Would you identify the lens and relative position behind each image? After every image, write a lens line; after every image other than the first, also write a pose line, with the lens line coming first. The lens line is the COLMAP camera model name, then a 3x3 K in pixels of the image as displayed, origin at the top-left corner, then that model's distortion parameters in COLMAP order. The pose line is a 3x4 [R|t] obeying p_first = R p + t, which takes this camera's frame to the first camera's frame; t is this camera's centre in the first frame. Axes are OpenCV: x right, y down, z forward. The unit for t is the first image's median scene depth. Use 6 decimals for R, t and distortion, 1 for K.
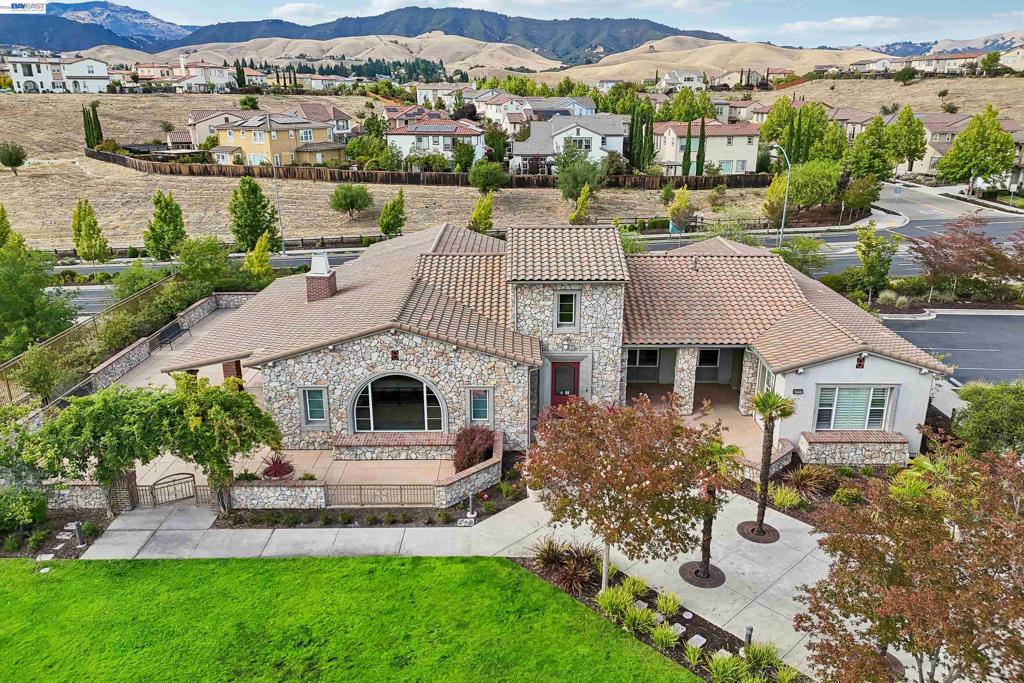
lens RADIAL K [[743.4, 0, 512.0], [0, 743.4, 341.5], [0, 0, 1]] dist [0.002132, -0.011426]
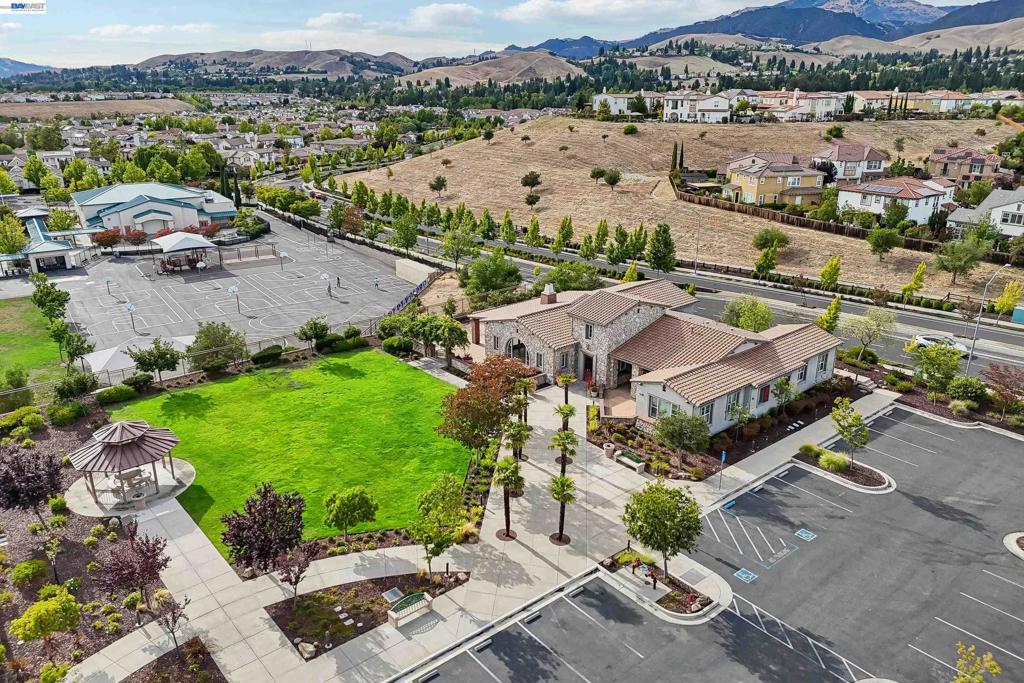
lens RADIAL K [[743.4, 0, 512.0], [0, 743.4, 341.5], [0, 0, 1]] dist [0.002132, -0.011426]
pose [[0.630232, 0.254825, -0.733397, 0.415460], [-0.237075, 0.962652, 0.130755, -0.066970], [0.739326, 0.091464, 0.667107, -0.170382]]
